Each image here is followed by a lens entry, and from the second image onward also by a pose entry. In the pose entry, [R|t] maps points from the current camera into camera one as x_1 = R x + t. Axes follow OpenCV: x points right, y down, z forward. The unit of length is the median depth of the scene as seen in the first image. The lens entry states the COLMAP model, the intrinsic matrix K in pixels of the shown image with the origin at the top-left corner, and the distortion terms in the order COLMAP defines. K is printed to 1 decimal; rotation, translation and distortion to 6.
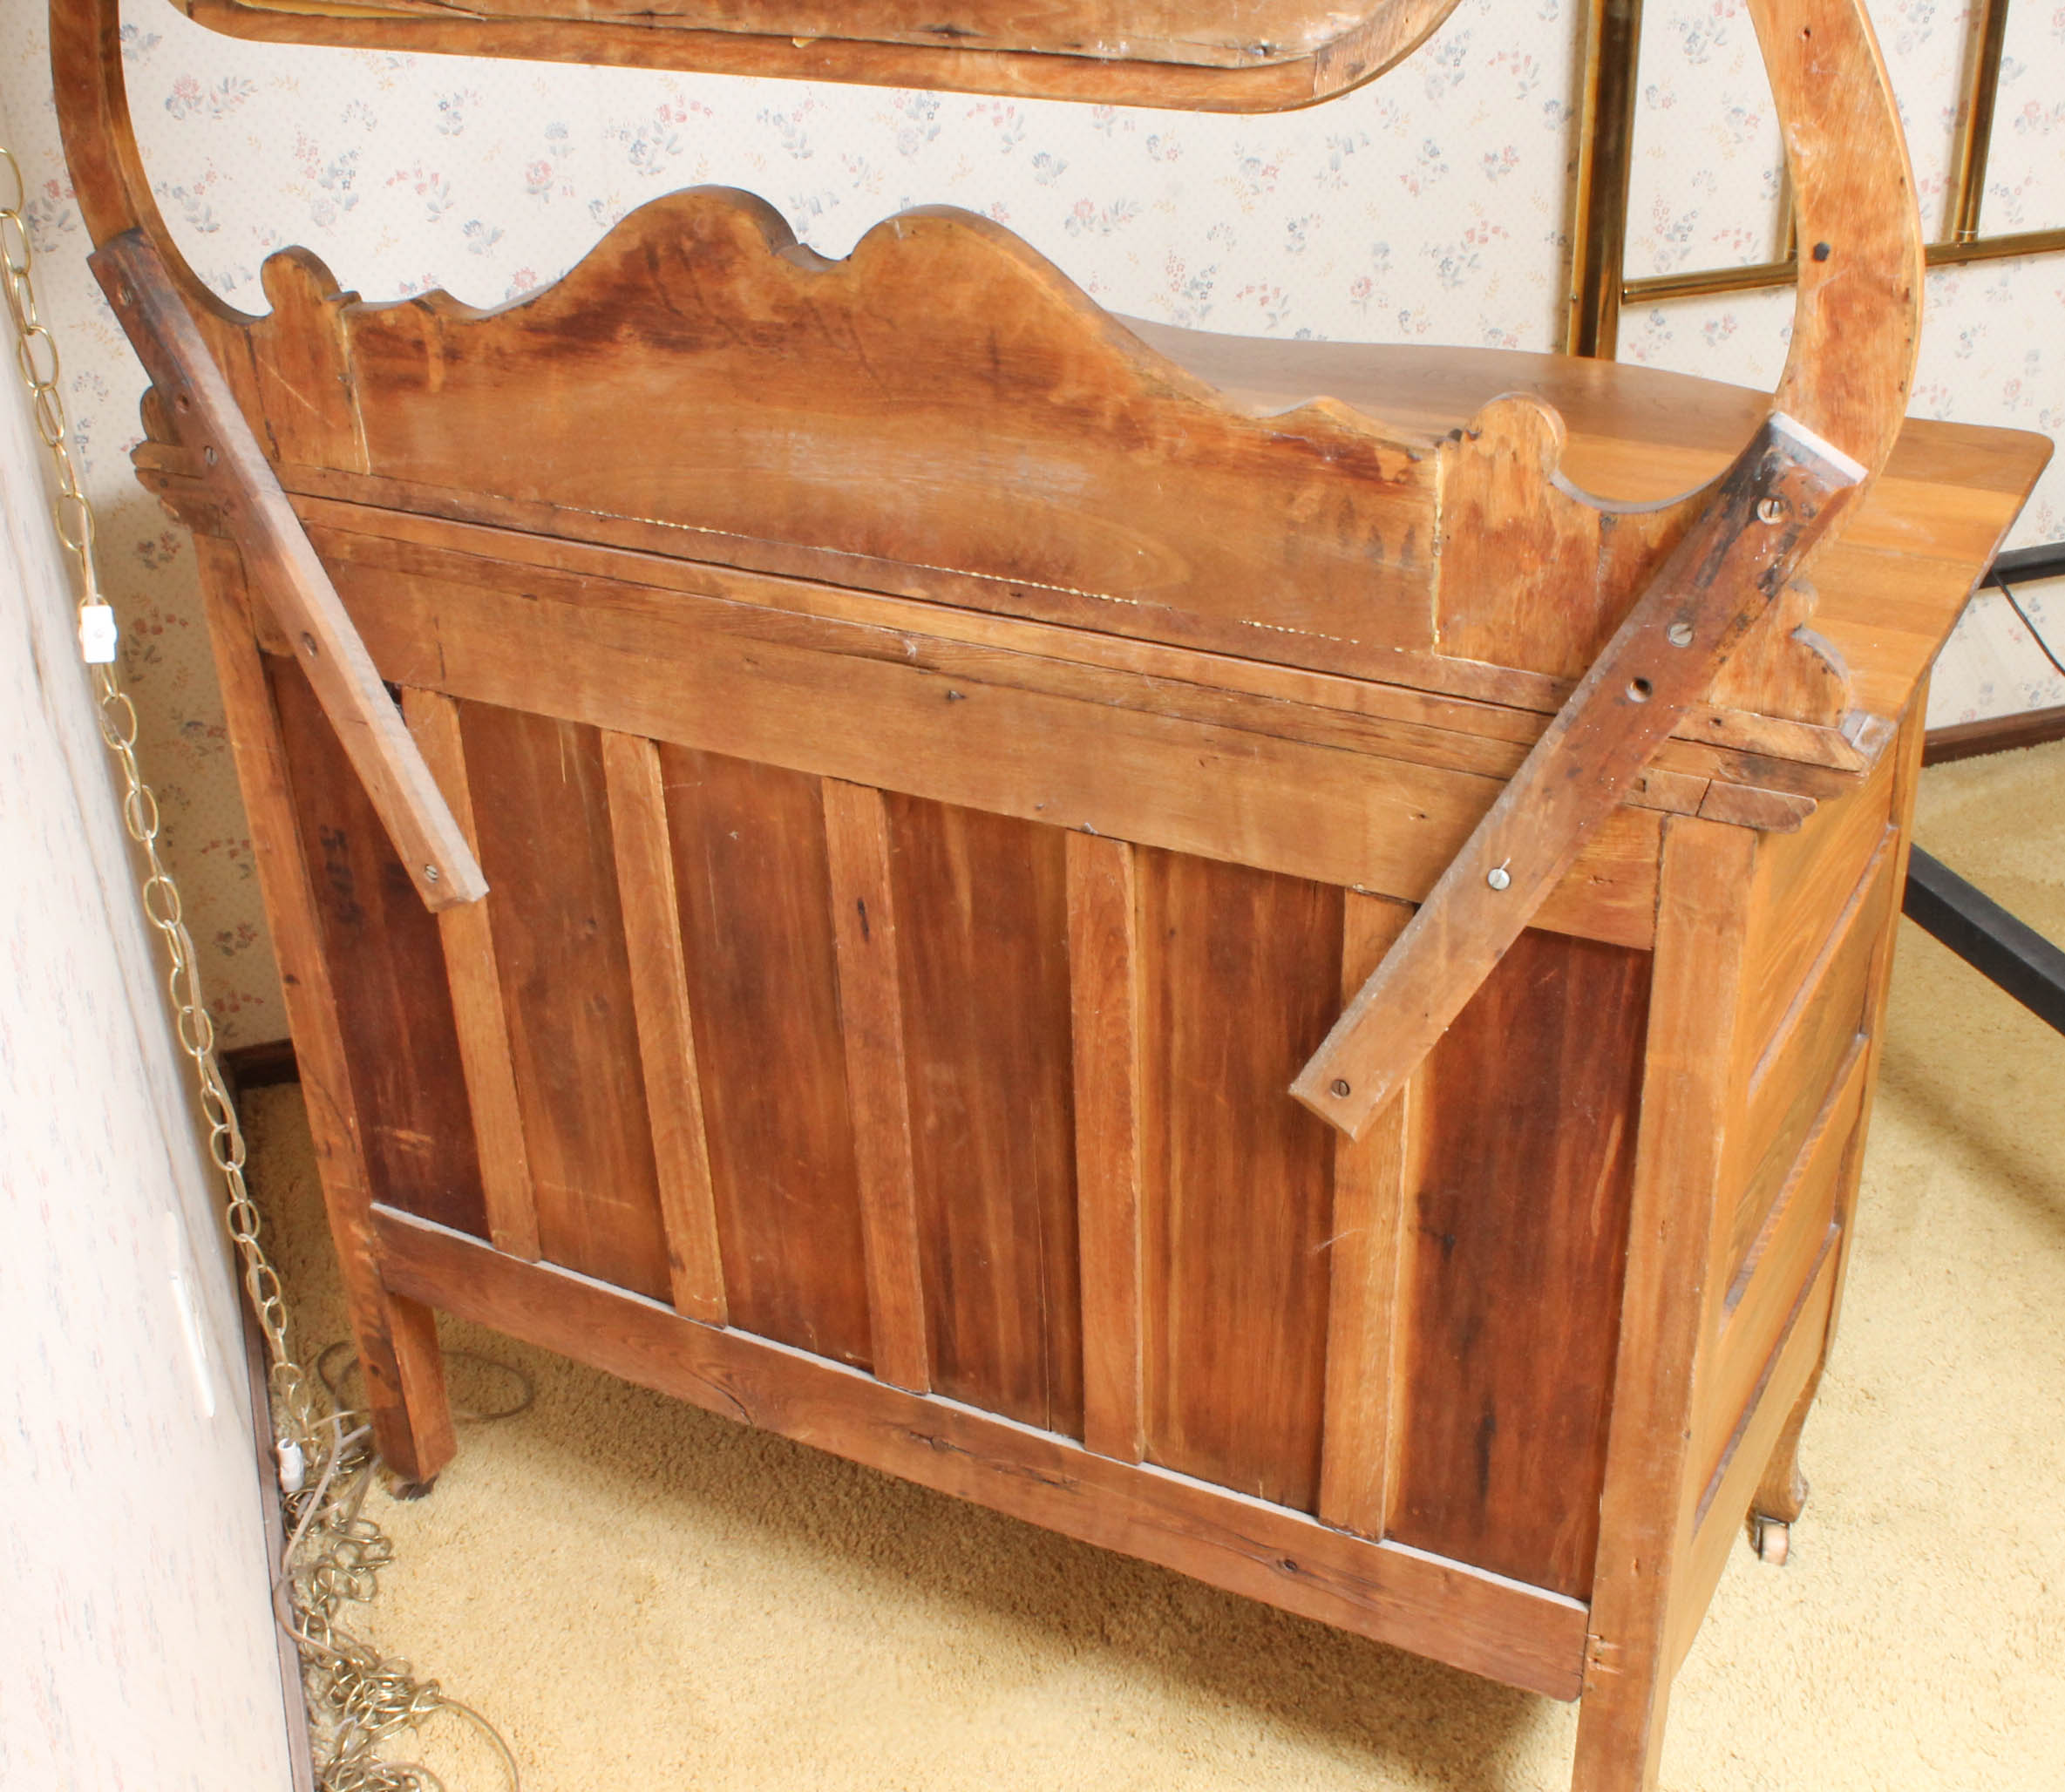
lens RADIAL K [[2597.4, 0, 967.5], [0, 2597.4, 933.6], [0, 0, 1]] dist [-0.119488, 0.000000]
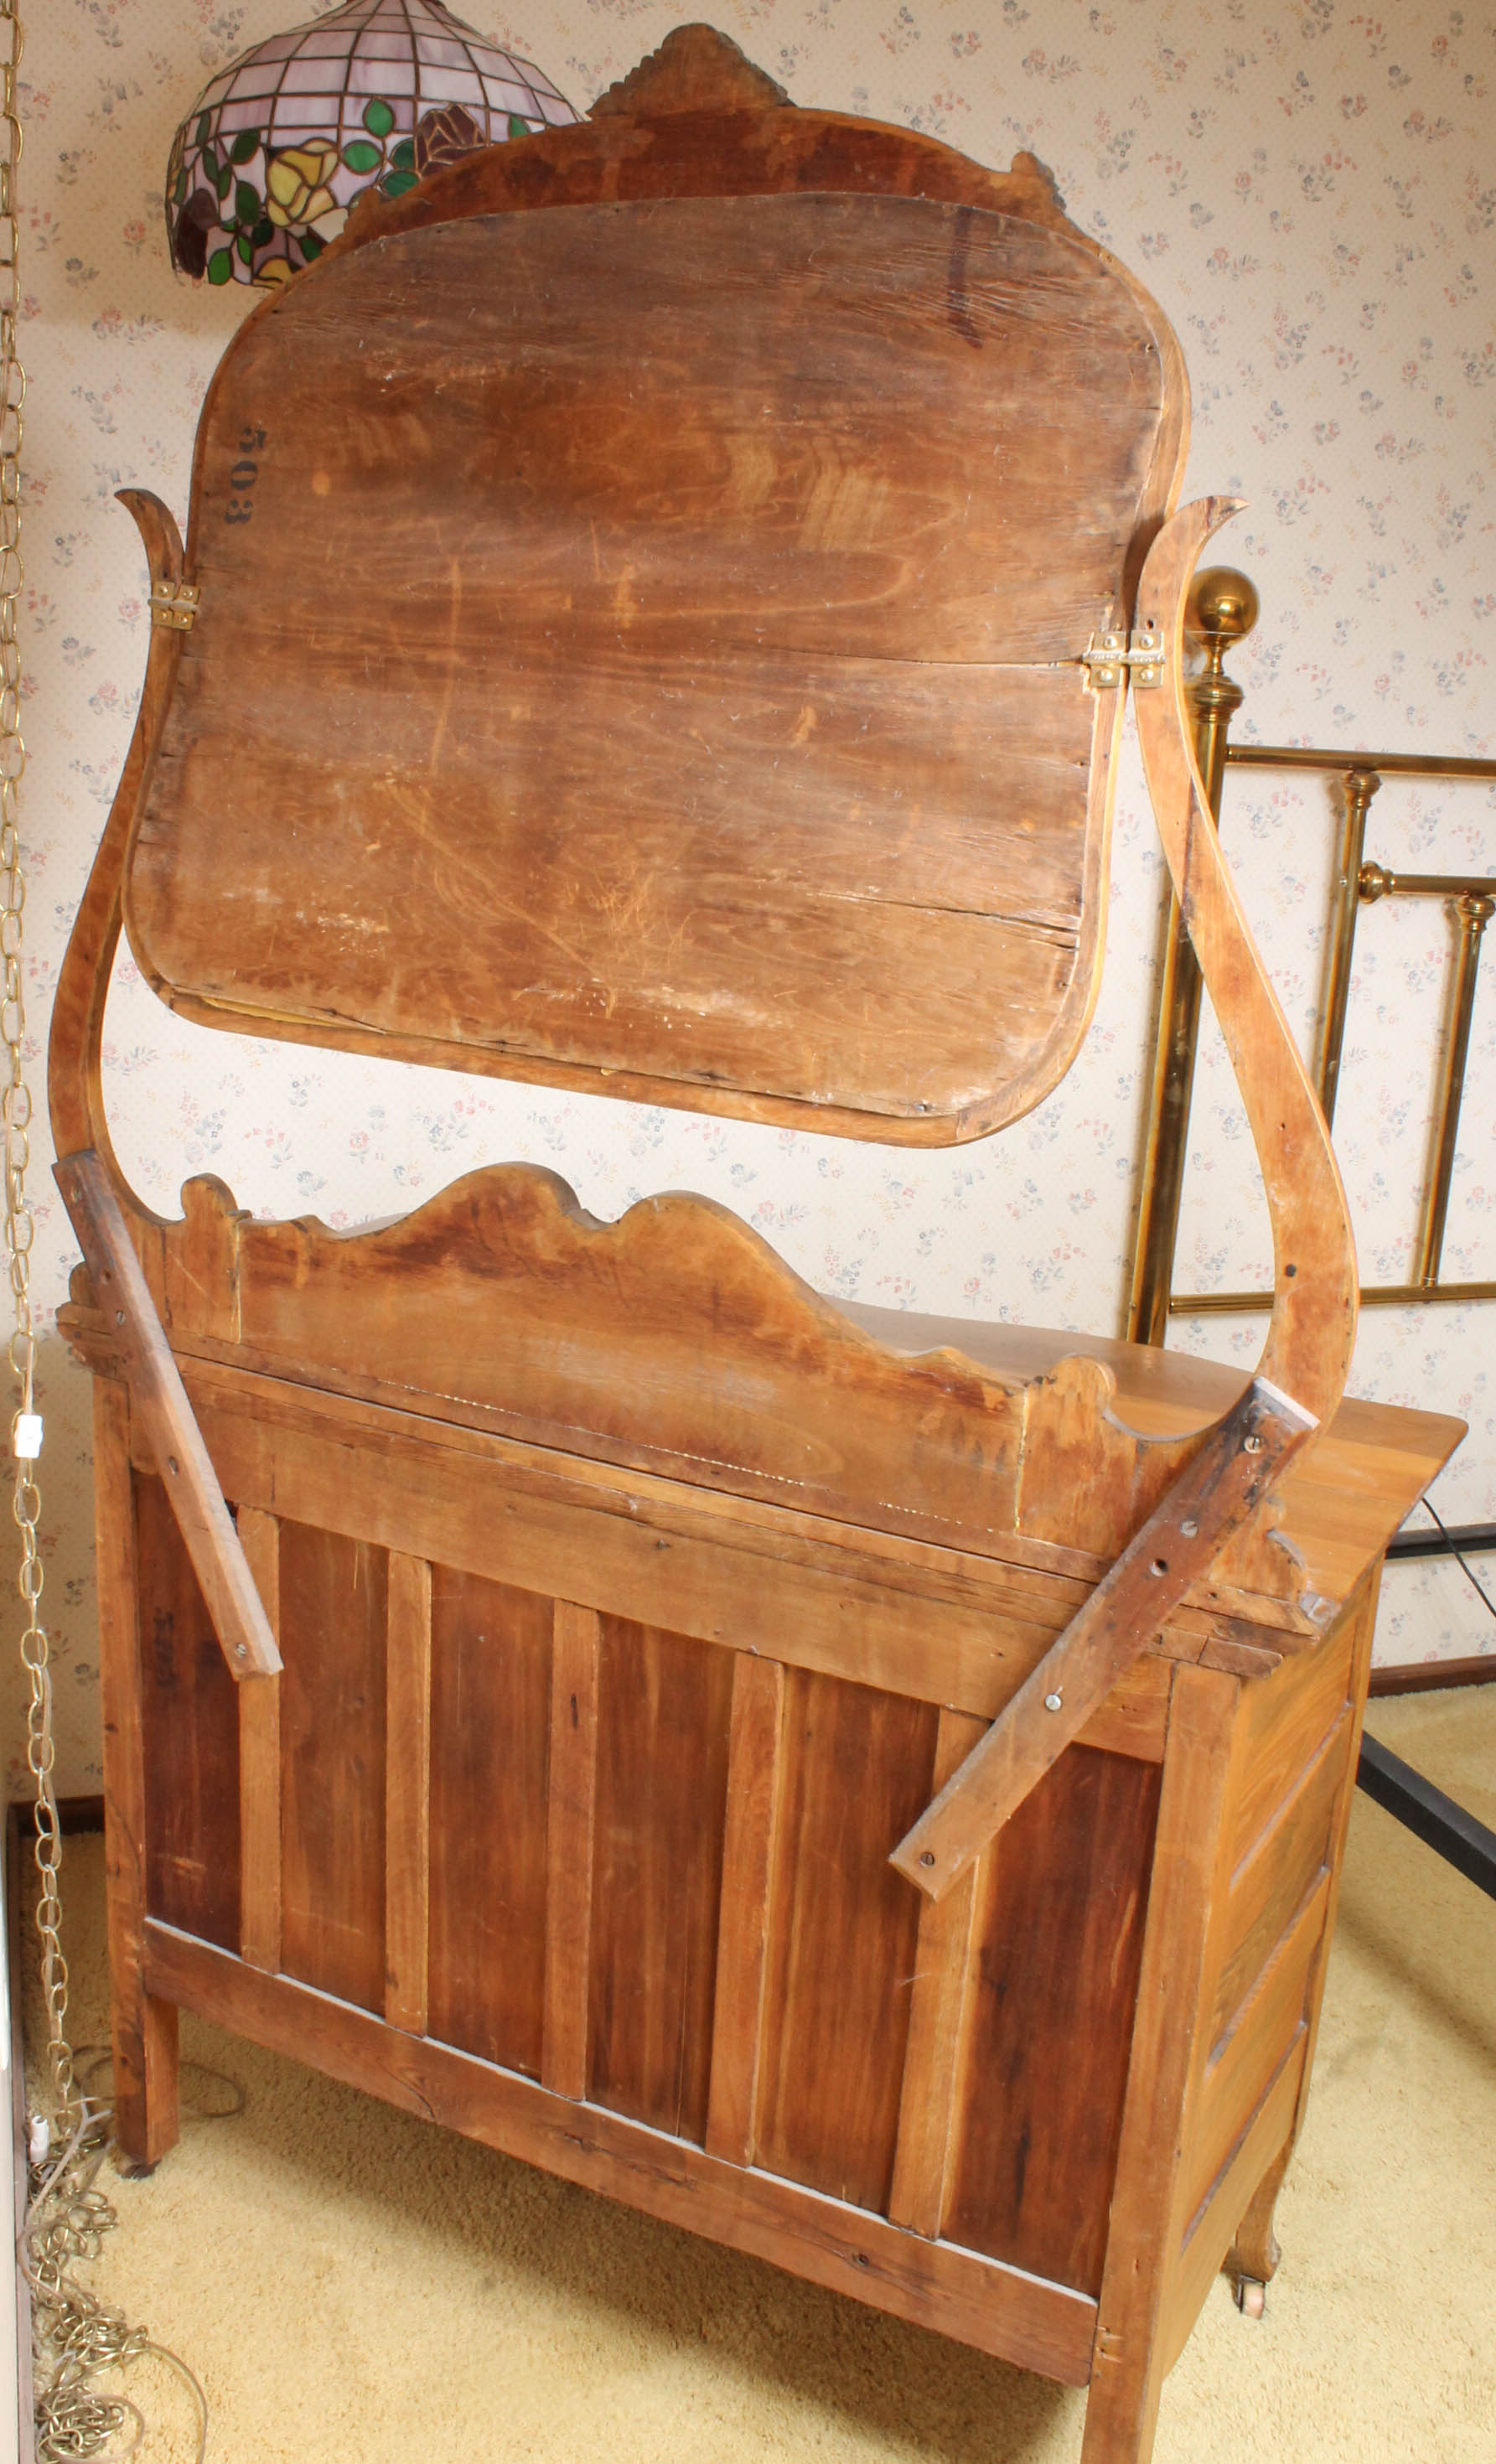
lens RADIAL K [[2365.1, 0, 691.6], [0, 2365.1, 1196.1], [0, 0, 1]] dist [-0.124792, 0.000000]
pose [[0.995070, 0.094141, 0.031180, -0.046509], [-0.081742, 0.956625, -0.279620, 0.080220], [-0.056151, 0.275693, 0.959604, -0.241282]]
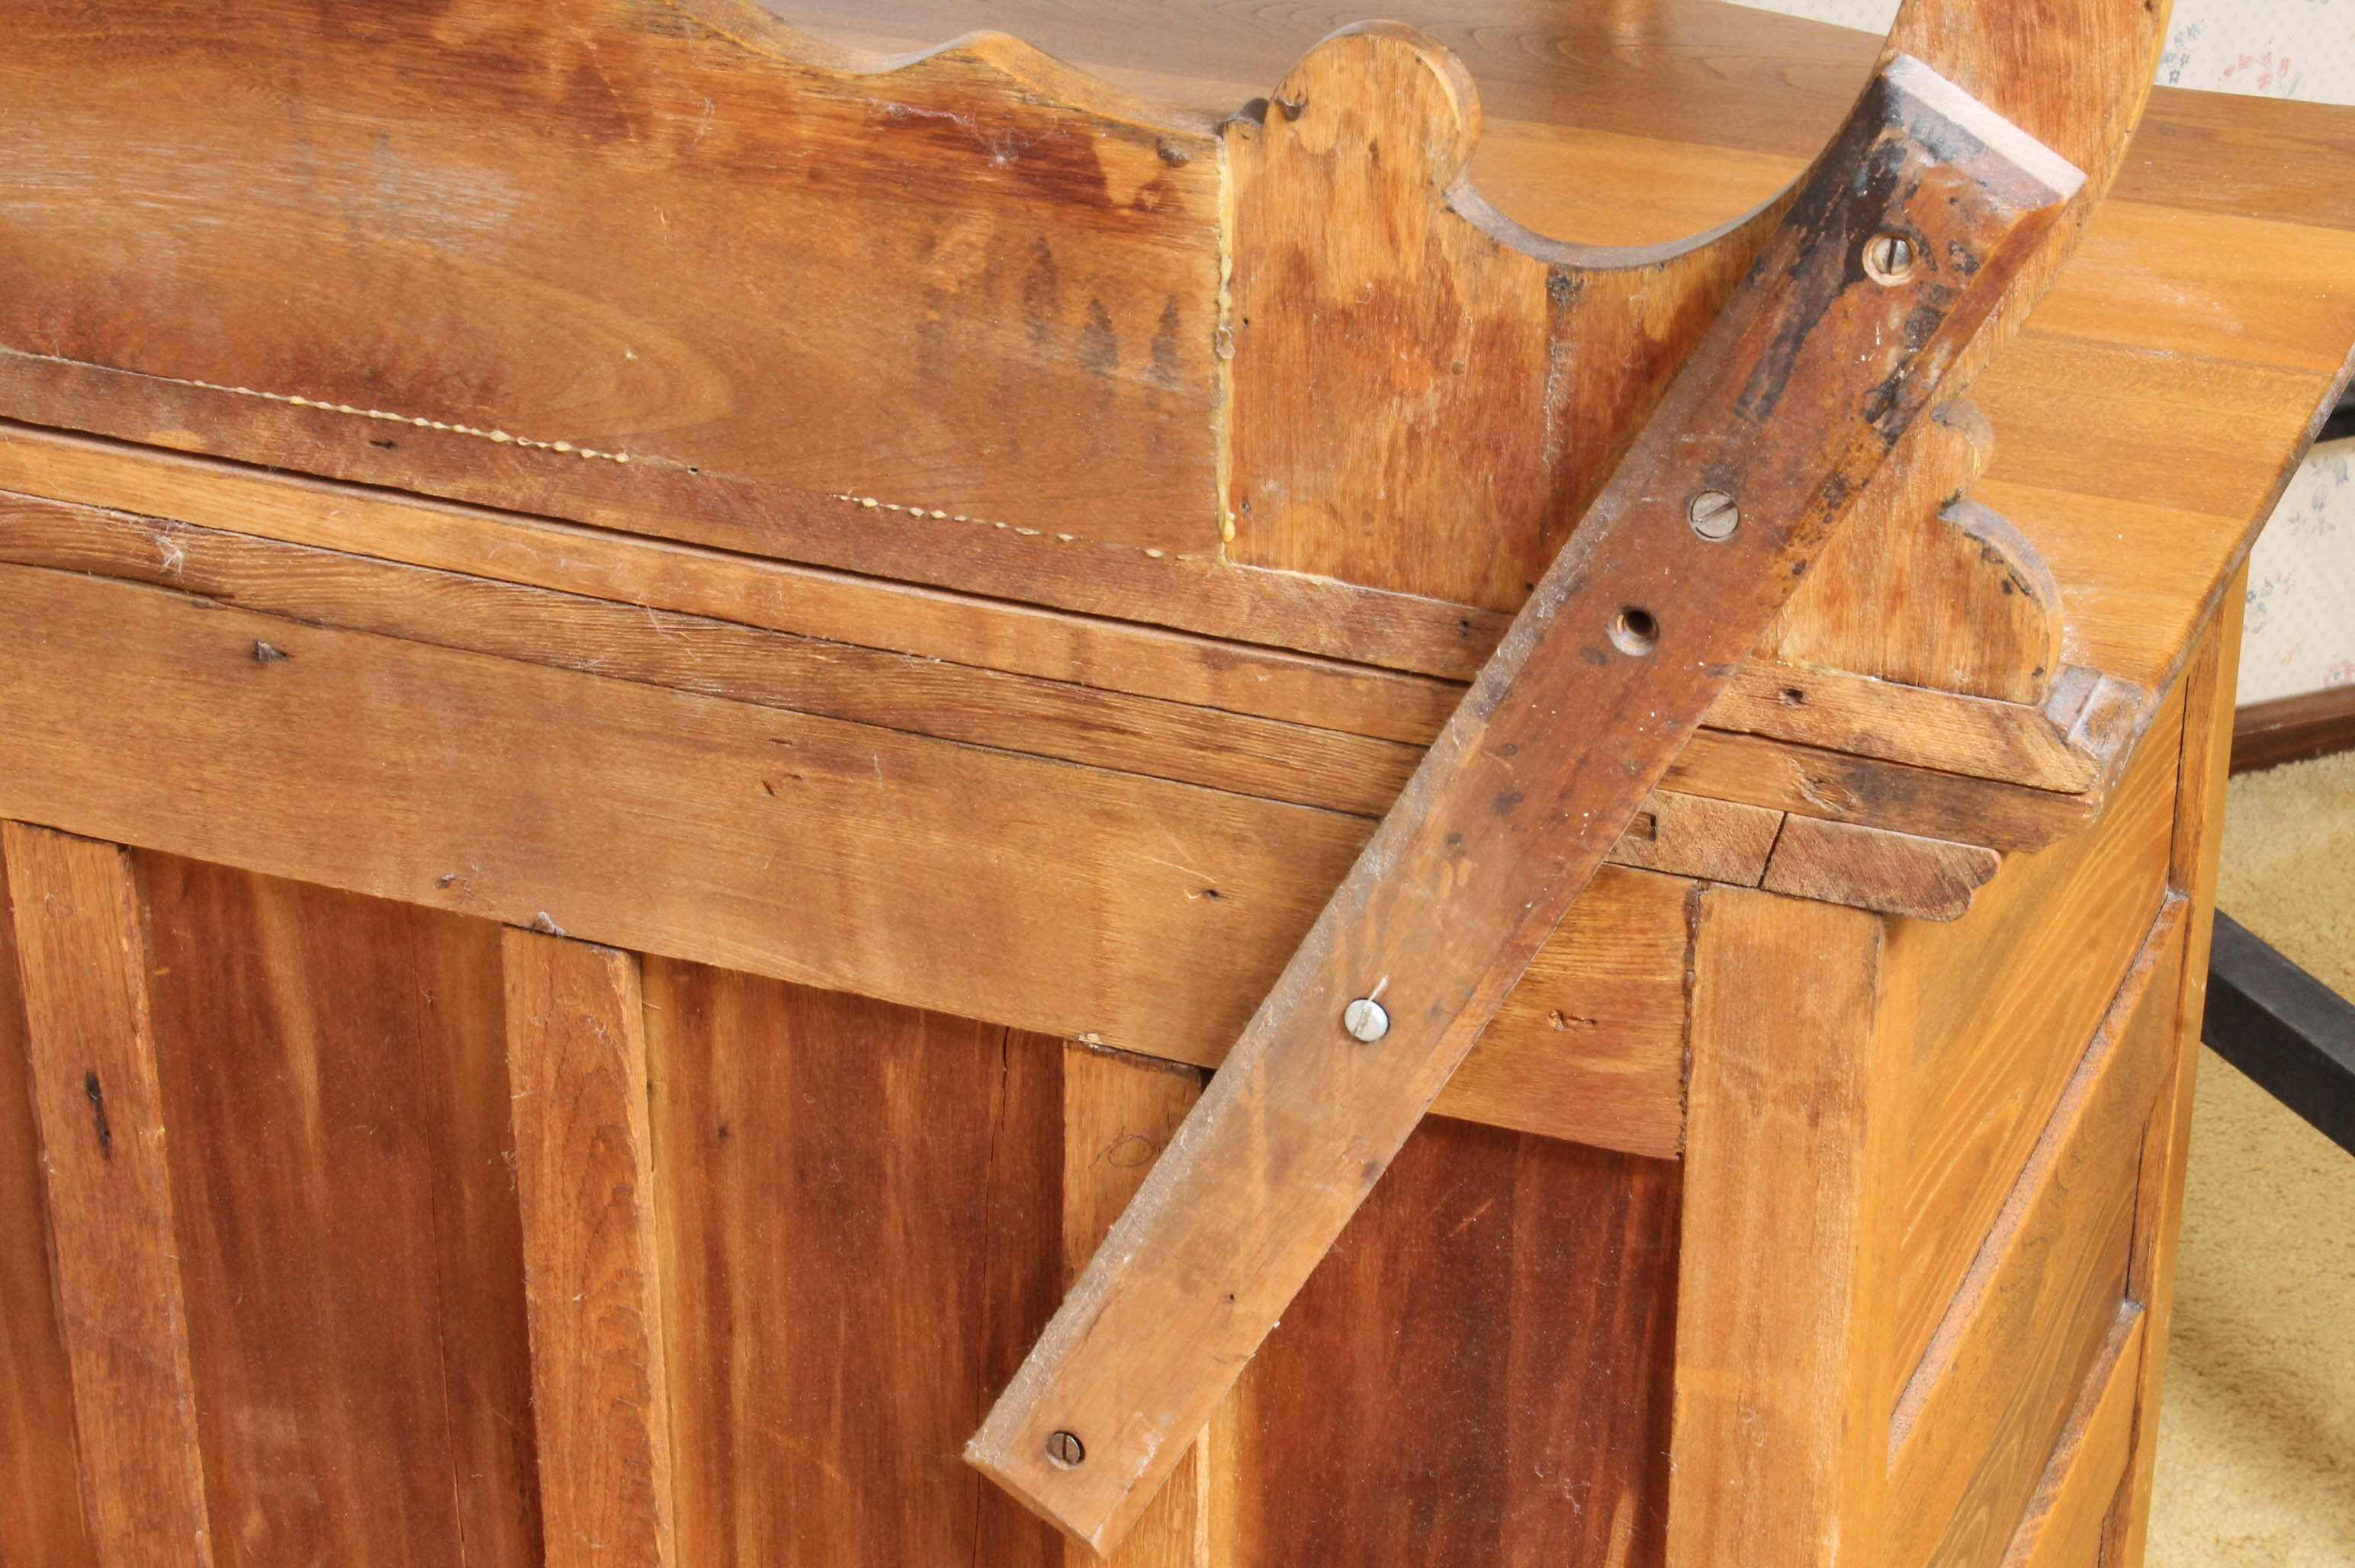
lens RADIAL K [[4594.4, 0, 1235.0], [0, 4594.4, 863.5], [0, 0, 1]] dist [0.020768, 0.000000]
pose [[0.991408, -0.009431, 0.130465, 0.063767], [0.015296, 0.998913, -0.044027, -0.012024], [-0.129908, 0.045645, 0.990475, 0.132149]]
